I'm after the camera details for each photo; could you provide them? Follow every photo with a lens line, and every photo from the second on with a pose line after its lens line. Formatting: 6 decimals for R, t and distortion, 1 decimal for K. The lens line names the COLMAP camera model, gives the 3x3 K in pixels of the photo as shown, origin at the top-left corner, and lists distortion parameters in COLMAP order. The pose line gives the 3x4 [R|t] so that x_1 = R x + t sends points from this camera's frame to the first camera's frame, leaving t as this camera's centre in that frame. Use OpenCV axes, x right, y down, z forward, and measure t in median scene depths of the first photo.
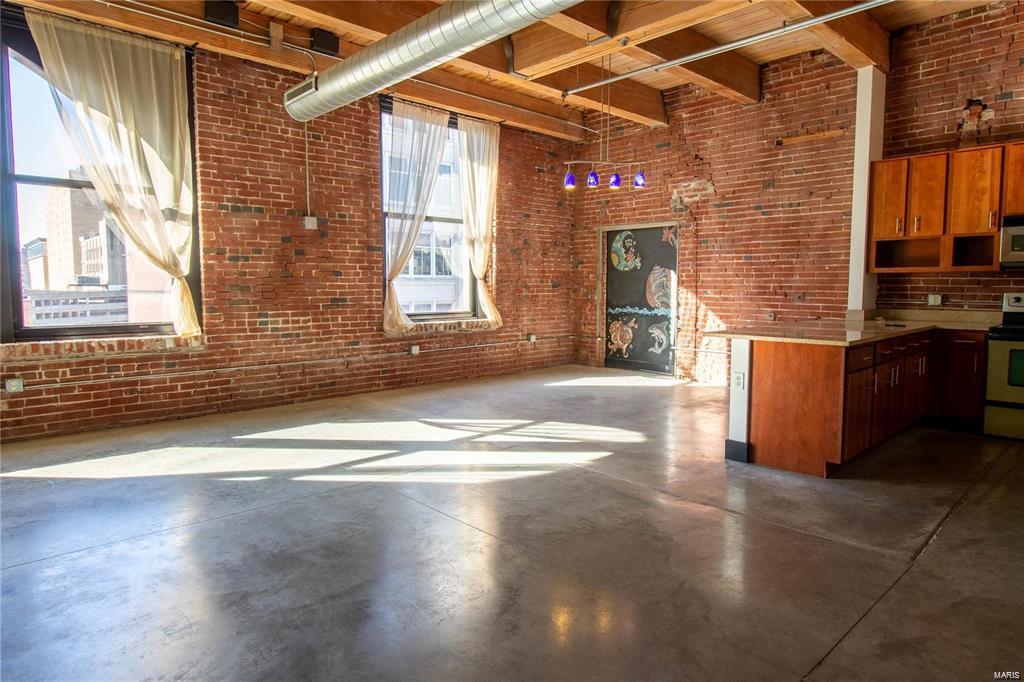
lens RADIAL K [[605.9, 0, 498.3], [0, 605.9, 332.9], [0, 0, 1]] dist [0.004453, -0.011596]
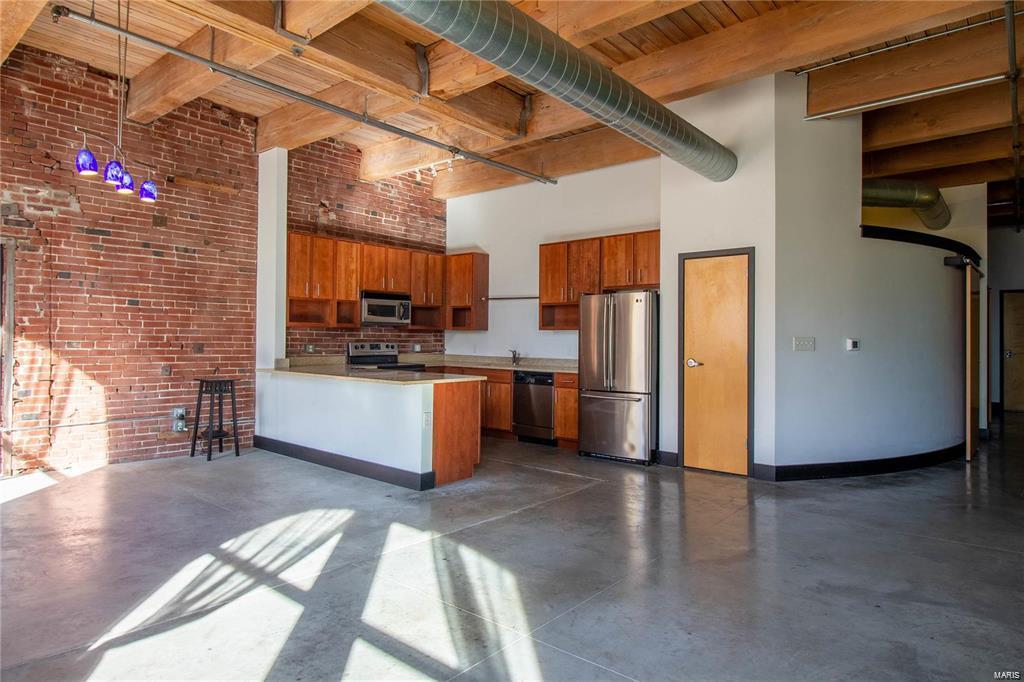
lens RADIAL K [[605.9, 0, 513.0], [0, 605.9, 328.8], [0, 0, 1]] dist [0.004453, -0.011596]
pose [[-0.132934, 0.016654, 0.990985, -0.572058], [0.068280, 0.997637, -0.007607, -0.054980], [-0.988770, 0.066654, -0.133757, 0.717718]]
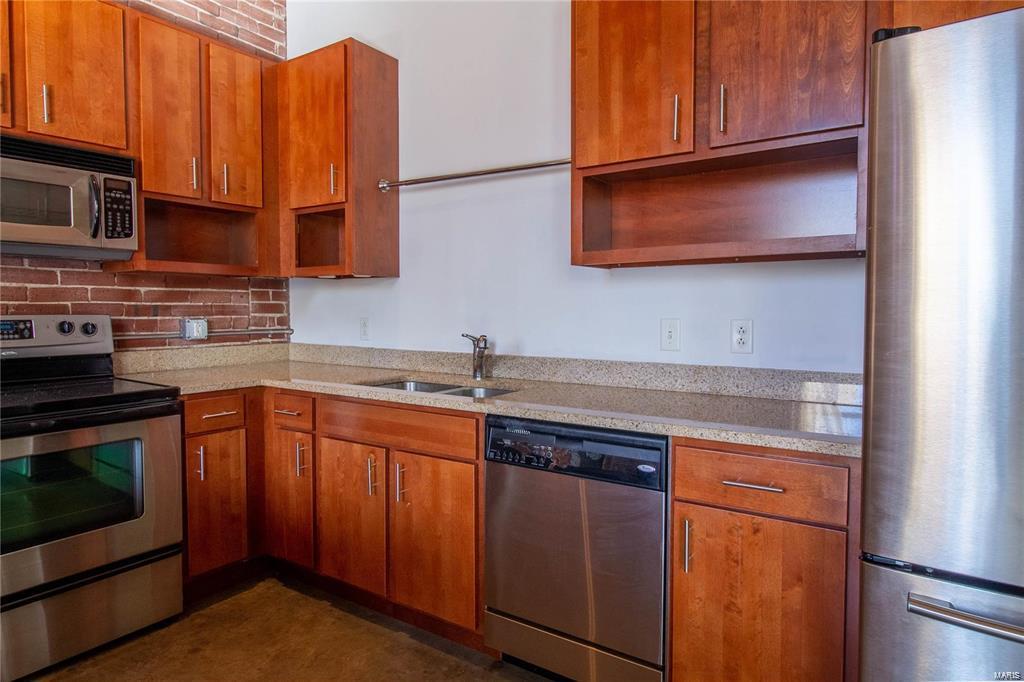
lens RADIAL K [[605.9, 0, 509.7], [0, 605.9, 333.1], [0, 0, 1]] dist [0.004453, -0.011596]
pose [[-0.237503, -0.037980, 0.970644, 0.329593], [0.076399, 0.995410, 0.057643, -0.041925], [-0.968378, 0.087847, -0.233511, 0.617968]]
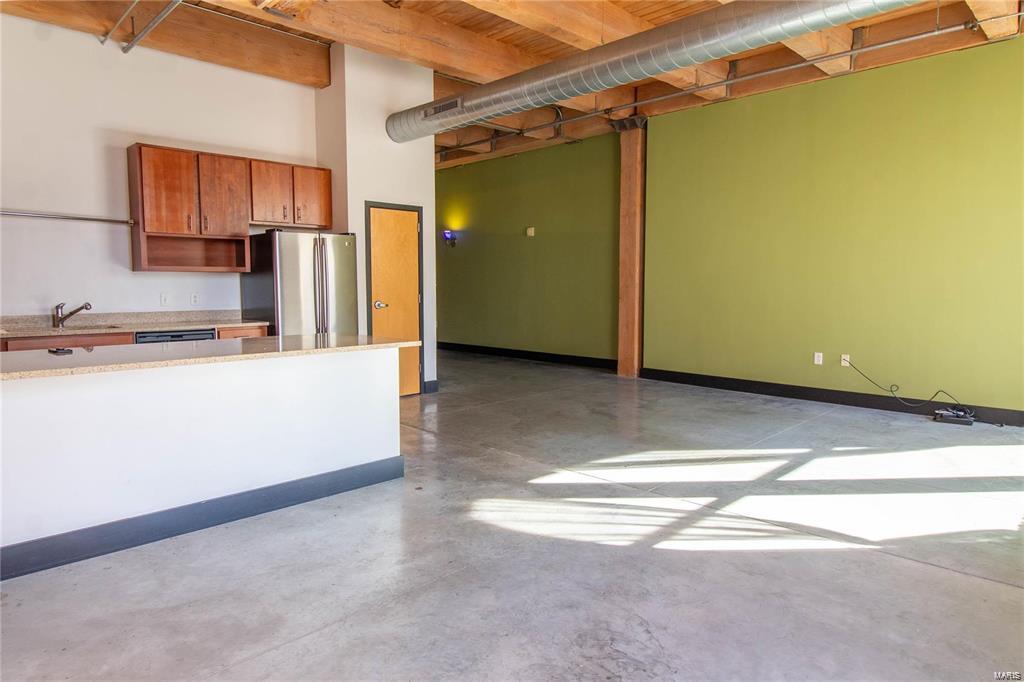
lens RADIAL K [[621.7, 0, 510.9], [0, 621.7, 336.3], [0, 0, 1]] dist [-0.005523, -0.002527]
pose [[-0.998240, 0.007229, -0.058854, 0.201444], [-0.002406, 0.986786, 0.162009, -0.111362], [0.059248, 0.161866, -0.985033, 1.410842]]
